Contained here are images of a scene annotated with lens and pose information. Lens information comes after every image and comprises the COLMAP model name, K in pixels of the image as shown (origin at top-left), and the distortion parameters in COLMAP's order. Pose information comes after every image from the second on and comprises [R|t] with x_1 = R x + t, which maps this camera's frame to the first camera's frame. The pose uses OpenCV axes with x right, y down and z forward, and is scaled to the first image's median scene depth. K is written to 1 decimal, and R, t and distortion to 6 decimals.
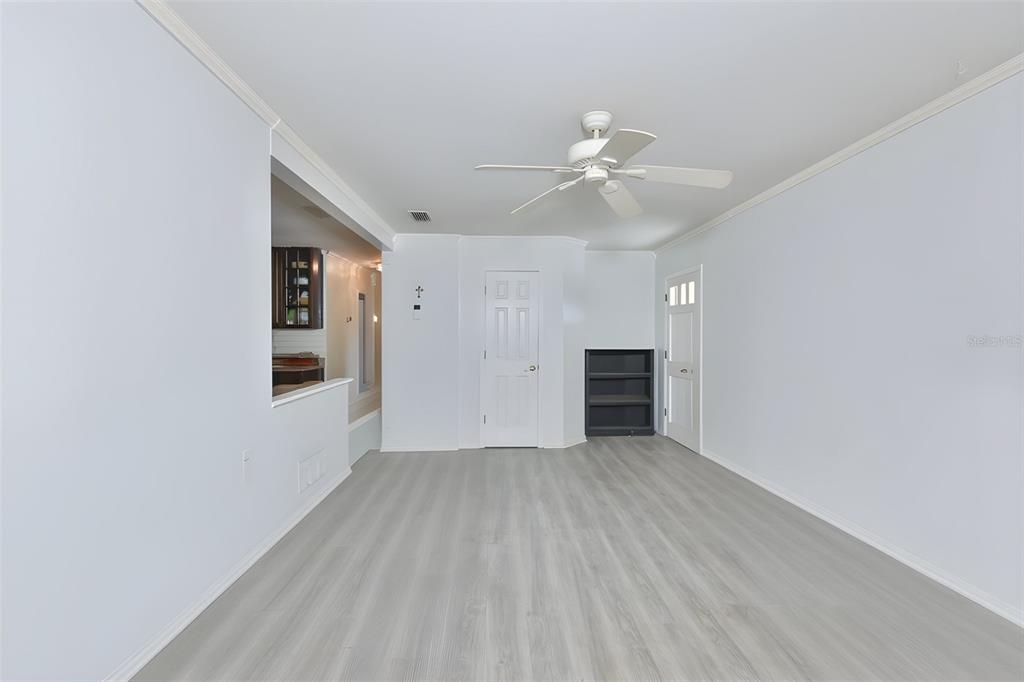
lens RADIAL K [[458.4, 0, 512.0], [0, 458.4, 341.0], [0, 0, 1]] dist [0.000909, 0.000148]
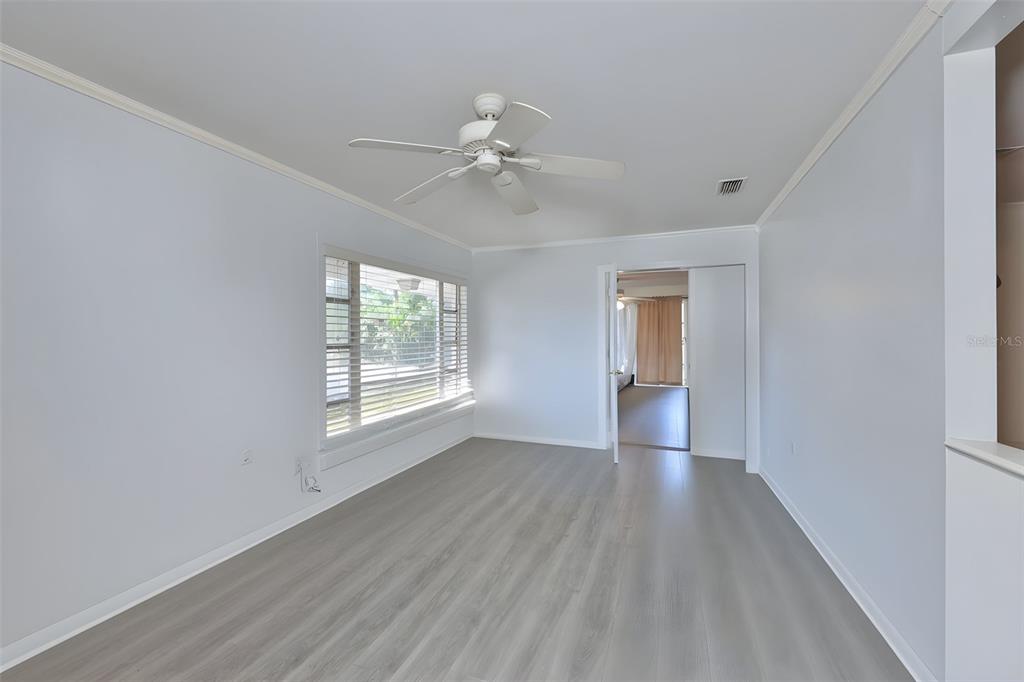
lens RADIAL K [[458.4, 0, 512.0], [0, 458.4, 341.0], [0, 0, 1]] dist [0.000909, 0.000148]
pose [[-0.935513, 0.003864, 0.353272, -0.185023], [0.009713, 0.999843, 0.014787, -0.014347], [-0.353160, 0.017265, -0.935404, 1.859574]]
